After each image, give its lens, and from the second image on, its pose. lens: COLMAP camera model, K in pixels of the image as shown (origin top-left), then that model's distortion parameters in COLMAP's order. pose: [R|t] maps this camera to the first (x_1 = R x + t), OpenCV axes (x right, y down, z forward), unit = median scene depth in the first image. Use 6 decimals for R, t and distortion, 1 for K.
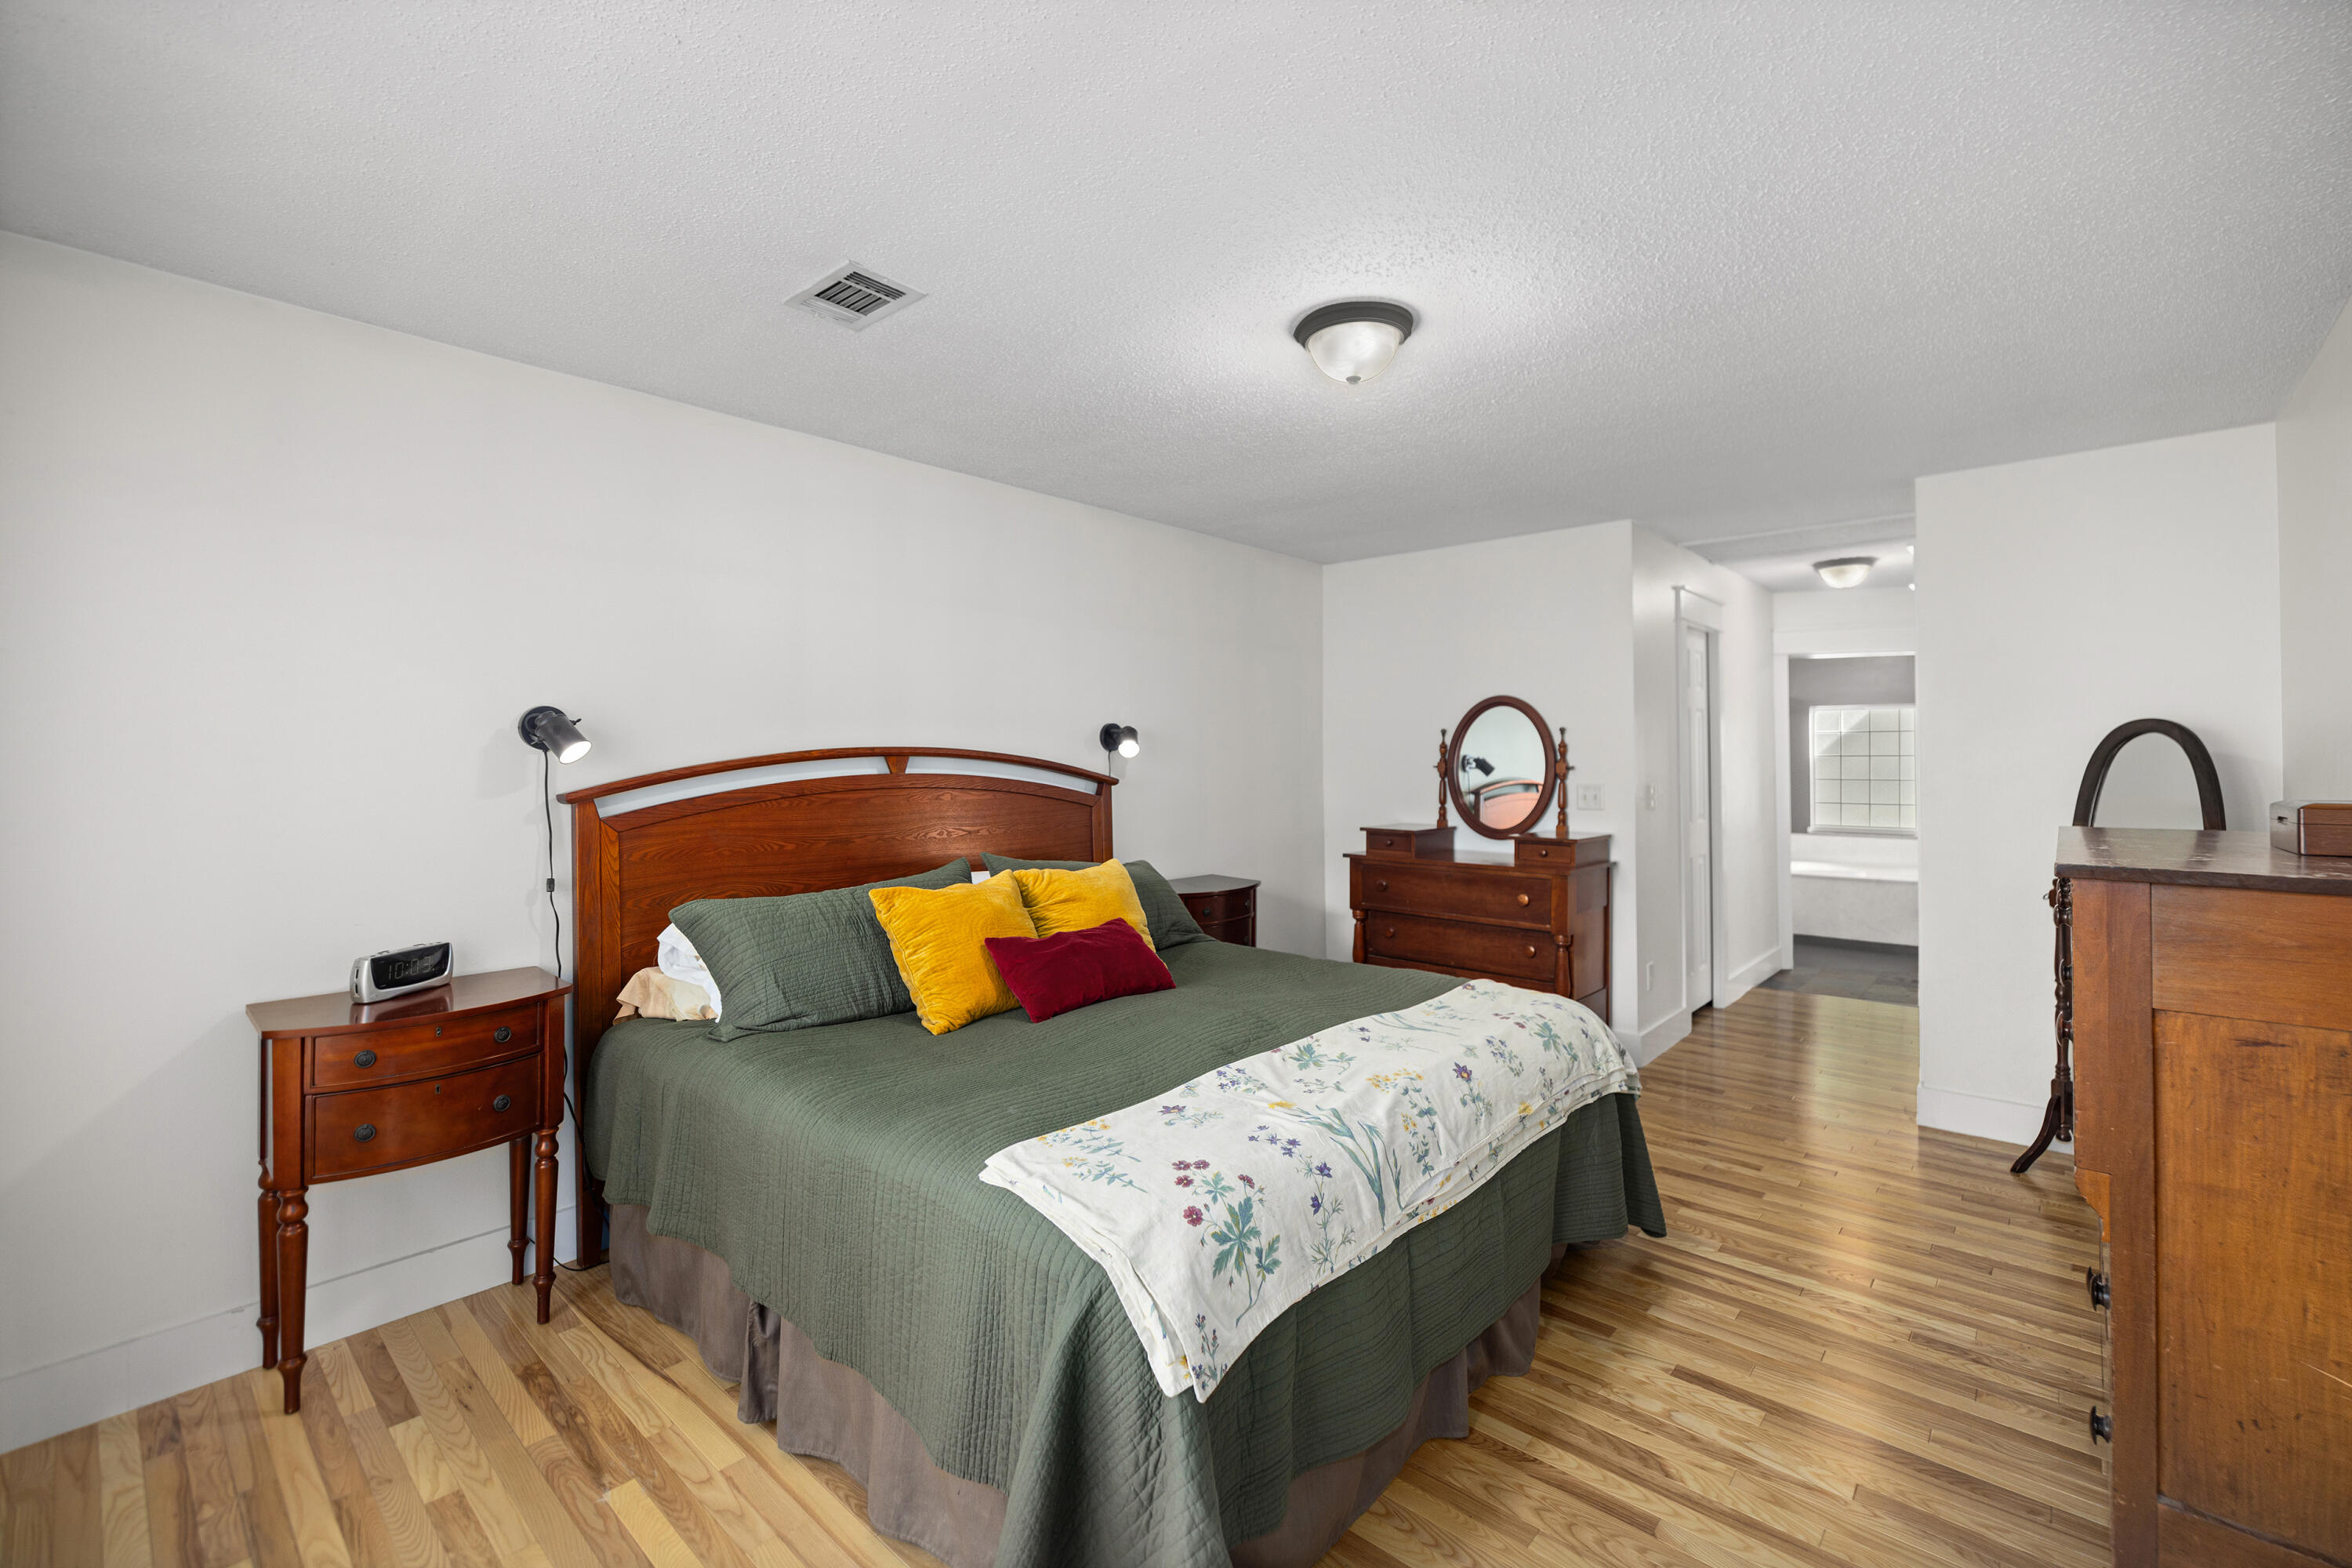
lens RADIAL K [[986.6, 0, 1170.5], [0, 986.6, 764.2], [0, 0, 1]] dist [-0.000310, -0.000029]
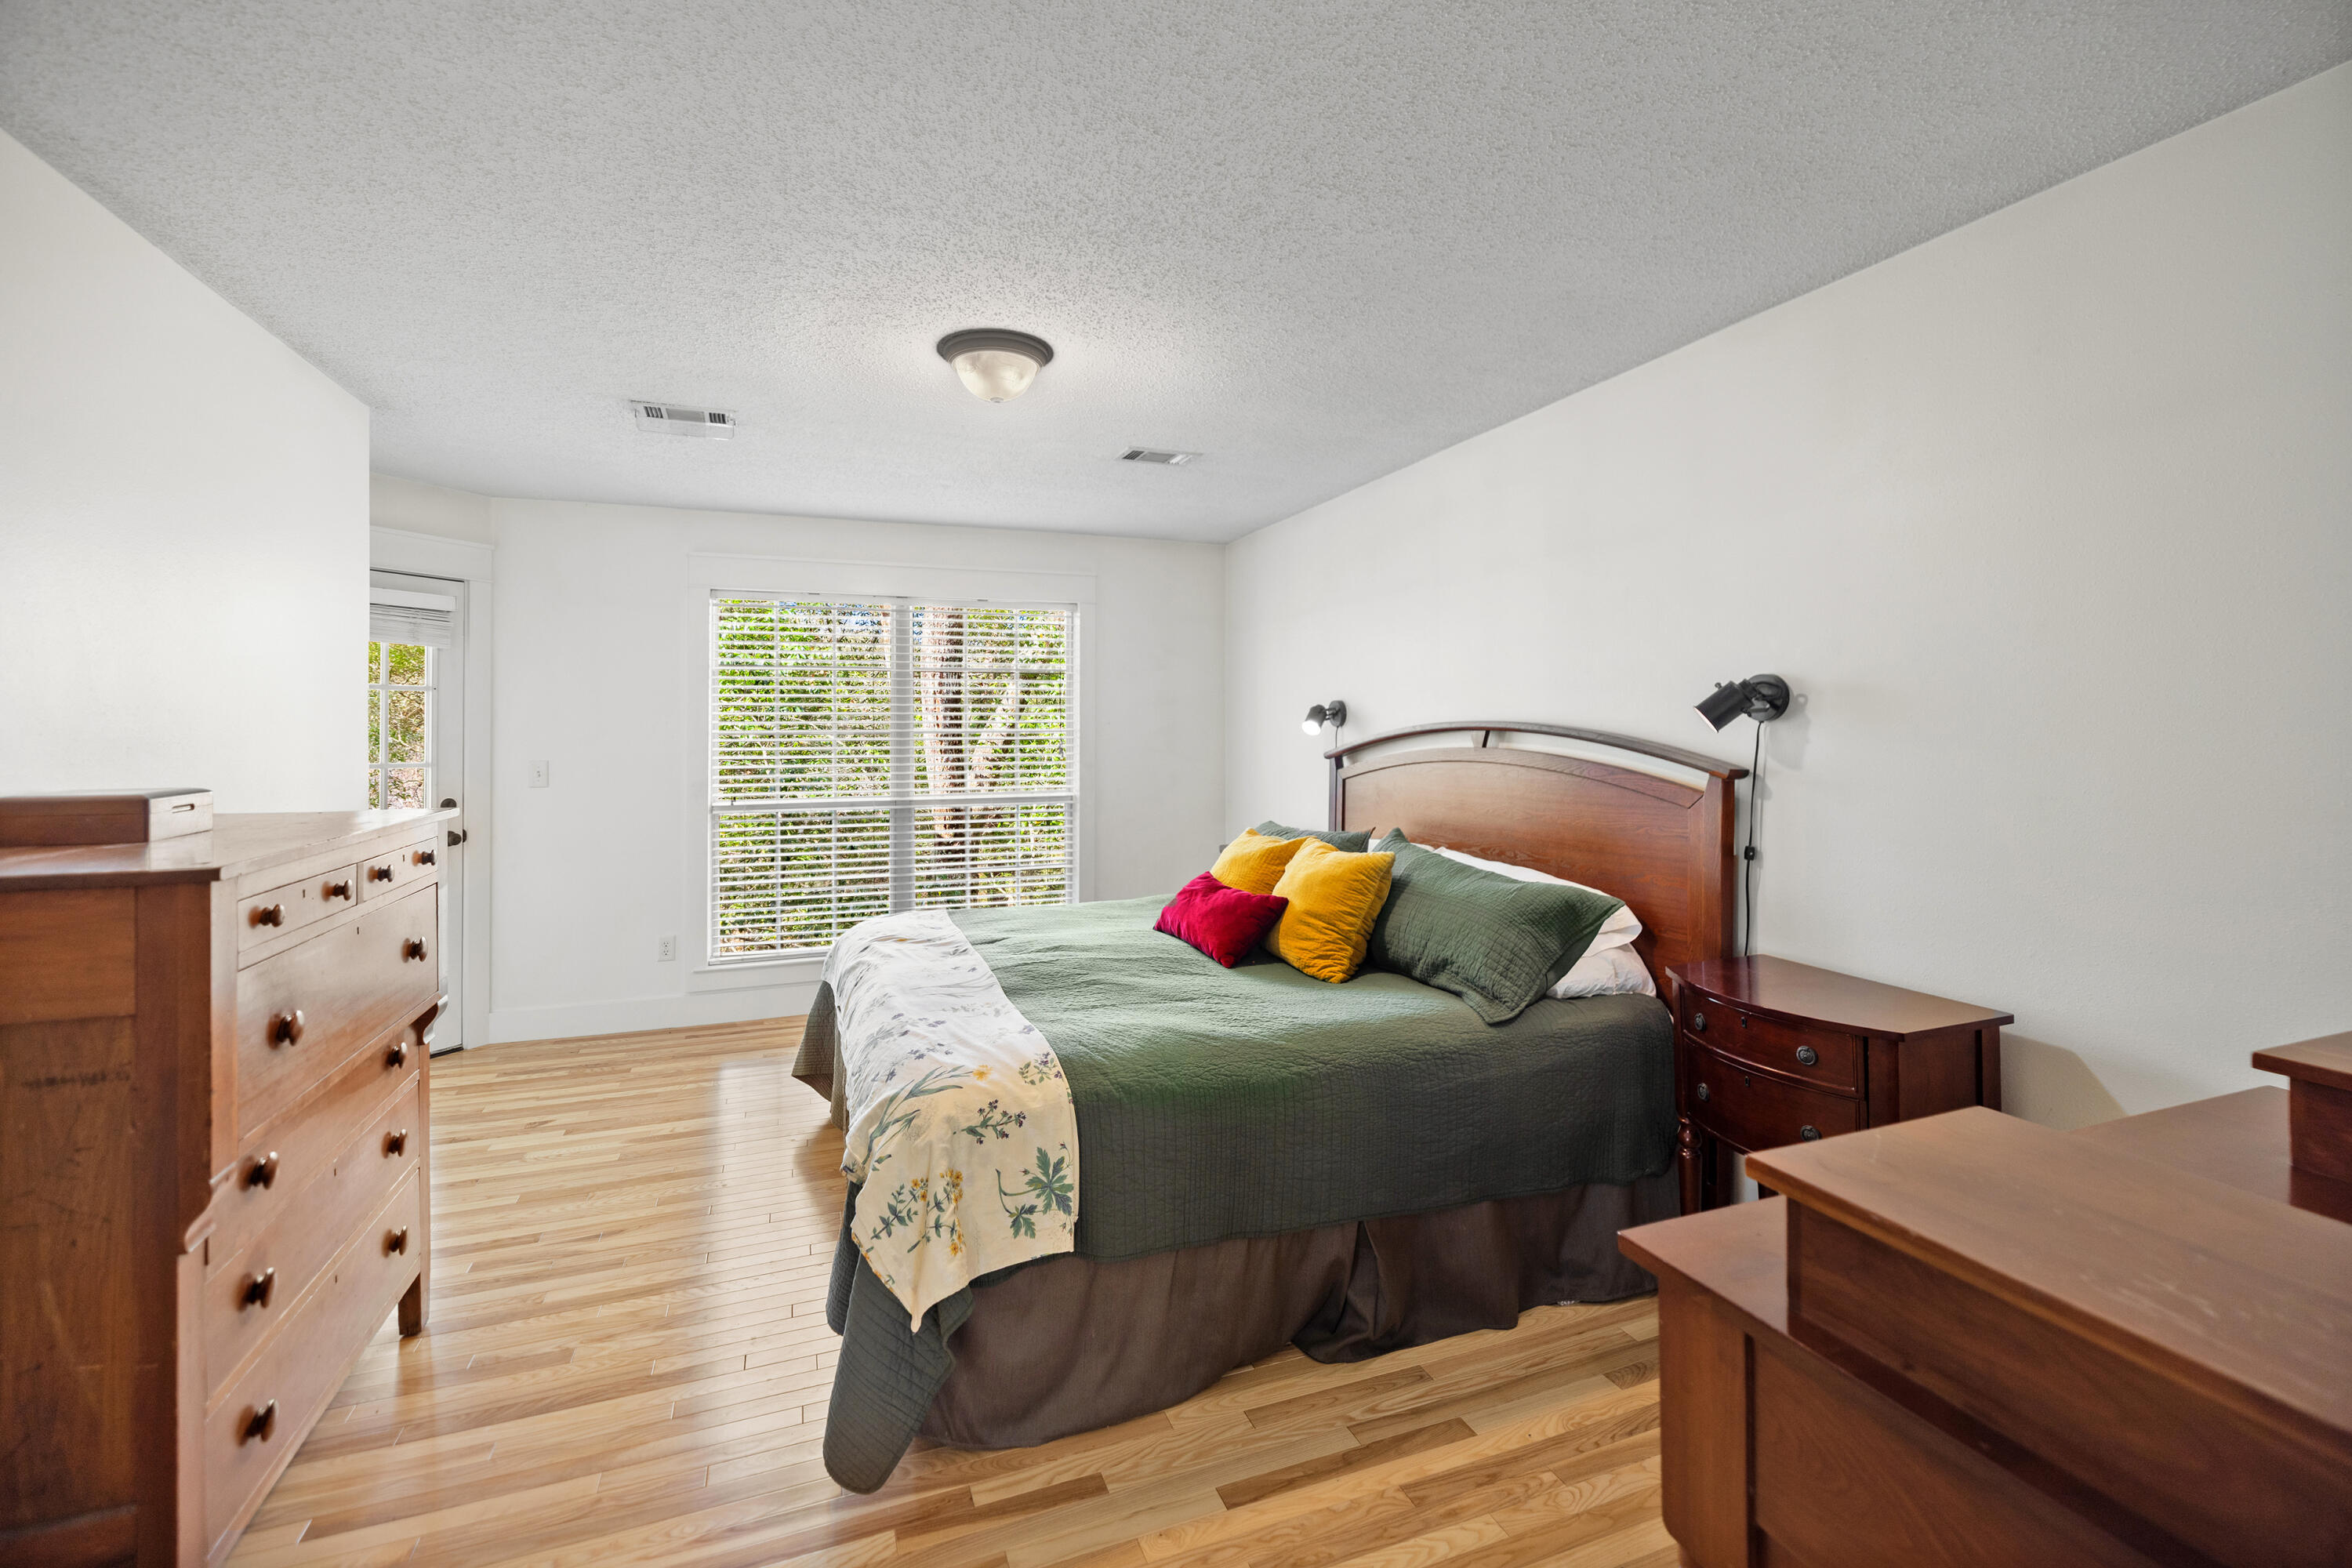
lens RADIAL K [[1040.8, 0, 1174.7], [0, 1040.8, 724.6], [0, 0, 1]] dist [-0.013903, -0.000143]
pose [[-0.461075, -0.000104, -0.887361, 0.590953], [0.001722, 0.999998, -0.001012, -0.010092], [0.887359, -0.001994, -0.461074, 0.895489]]
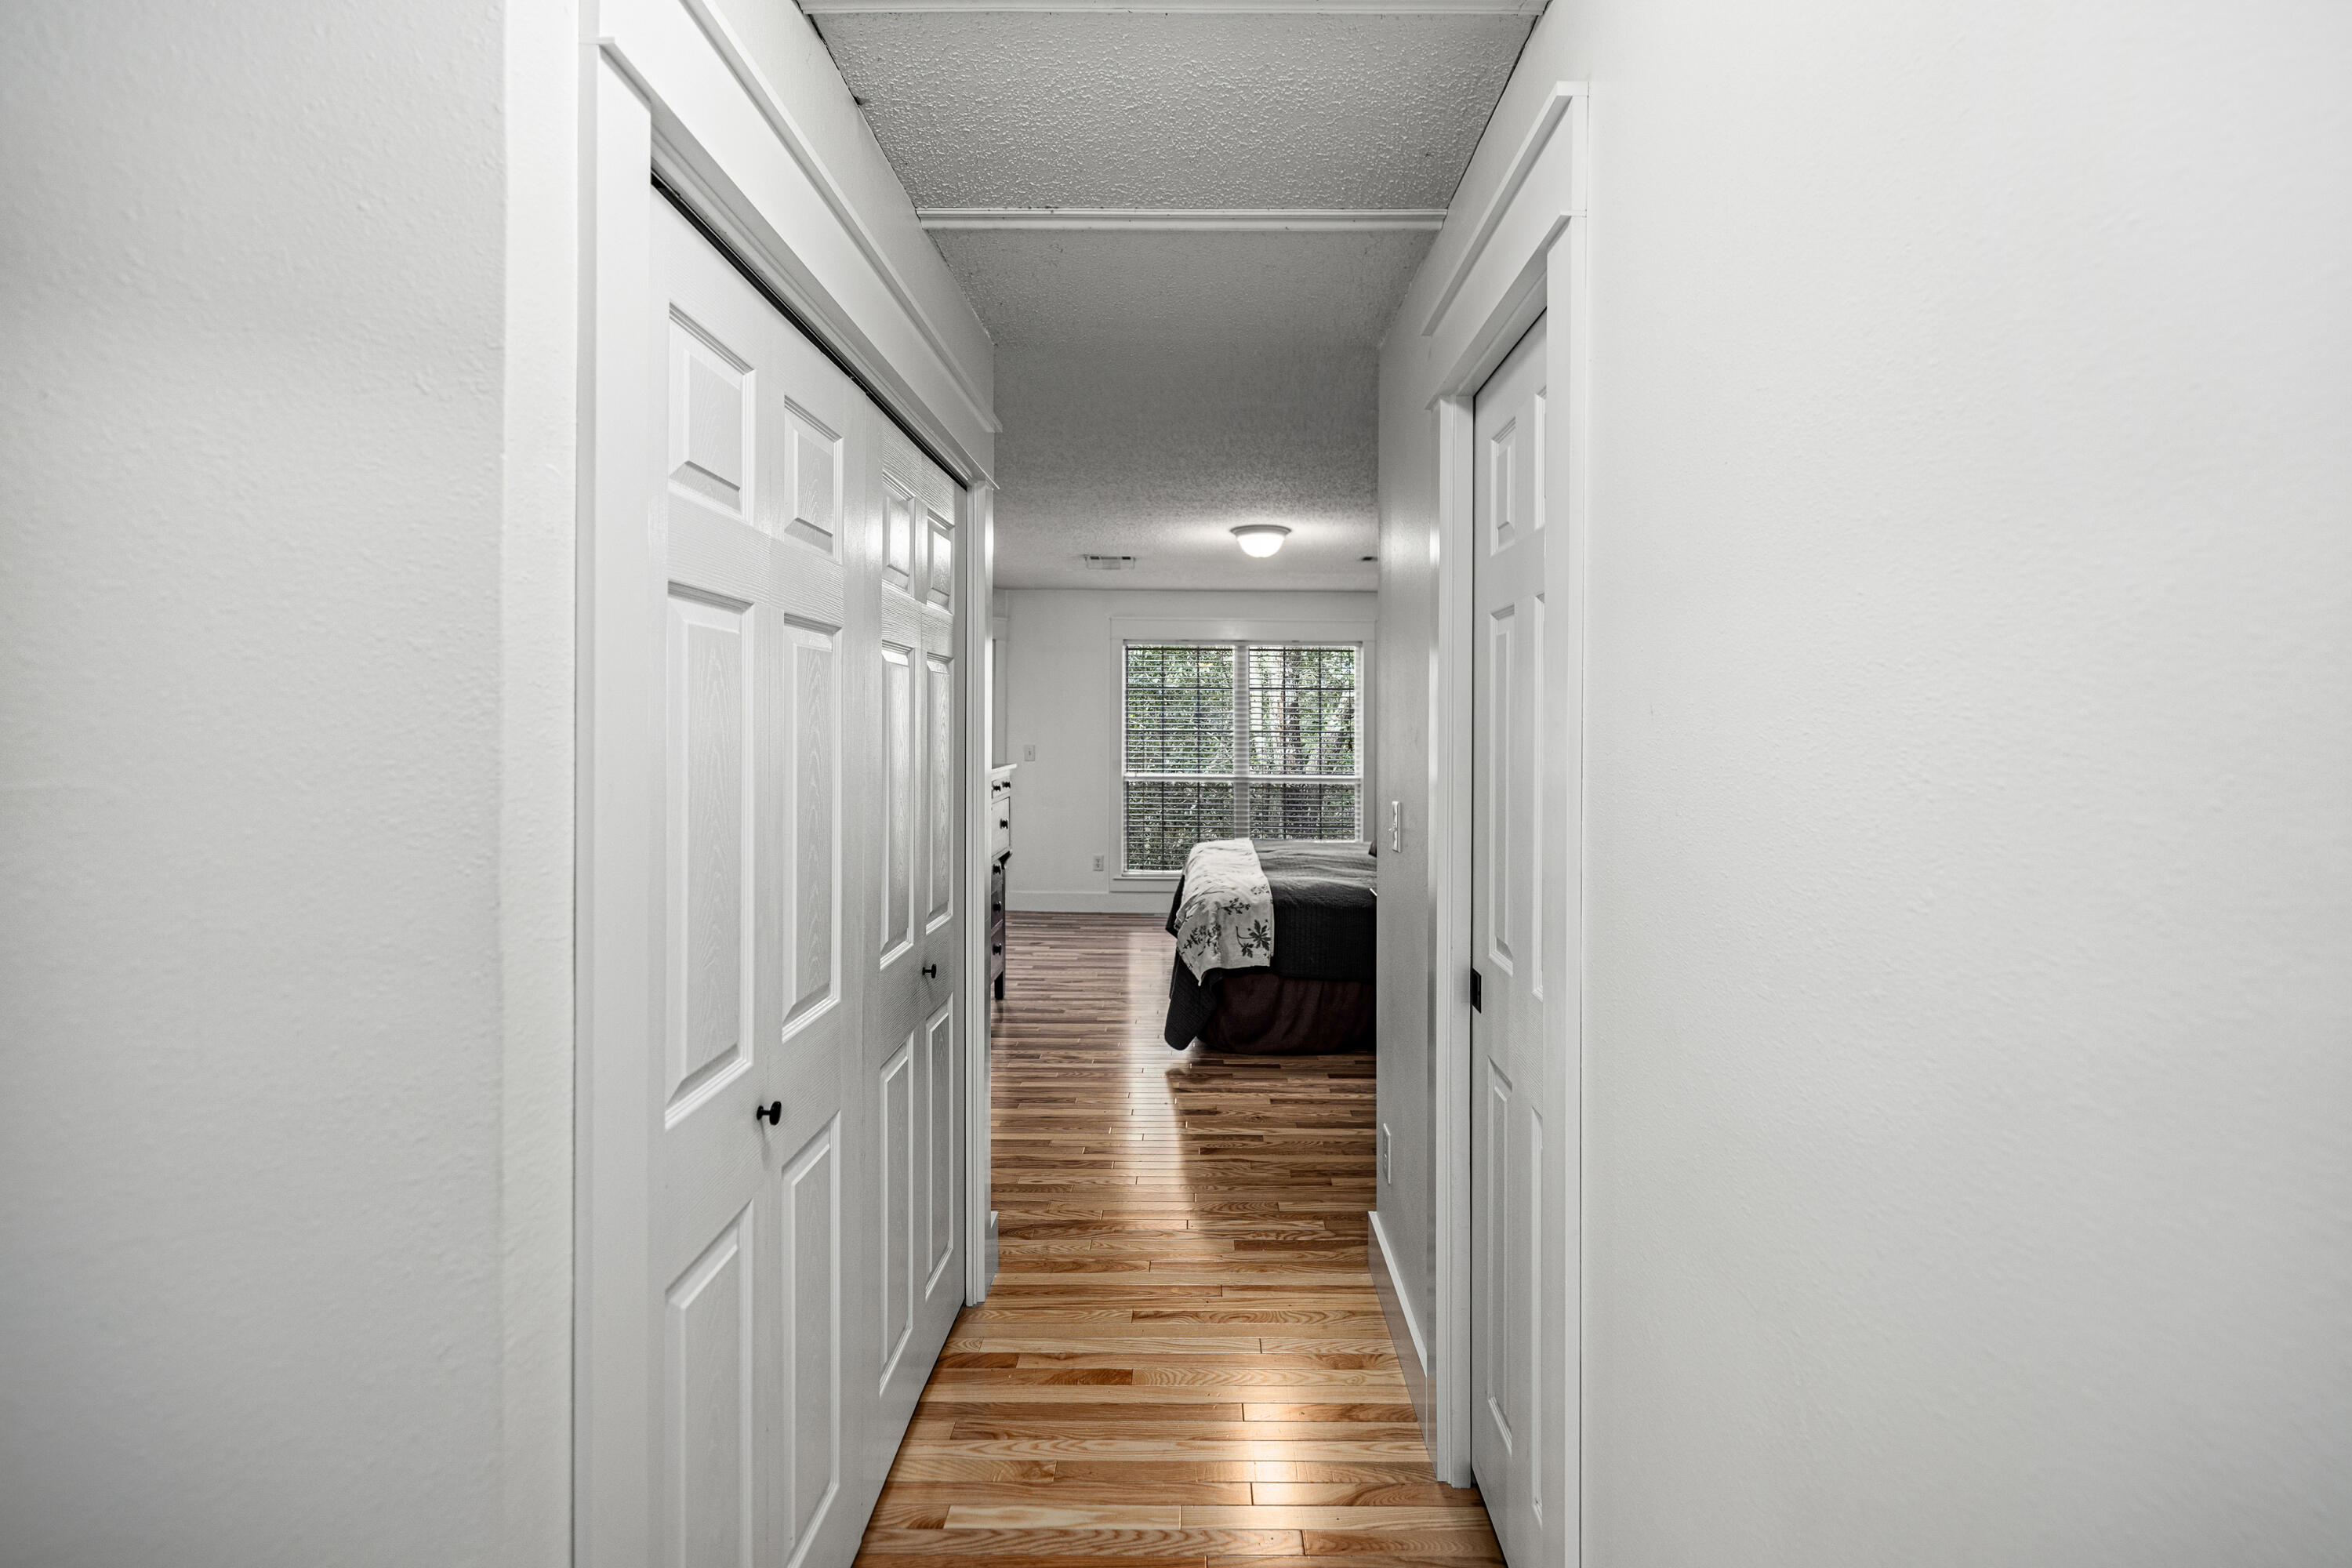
lens RADIAL K [[1040.8, 0, 1174.7], [0, 1040.8, 724.6], [0, 0, 1]] dist [-0.013903, -0.000143]
pose [[-0.753820, 0.001538, -0.657080, 0.906191], [0.000482, 0.999998, 0.001787, -0.017686], [0.657081, 0.001030, -0.753819, 1.300213]]
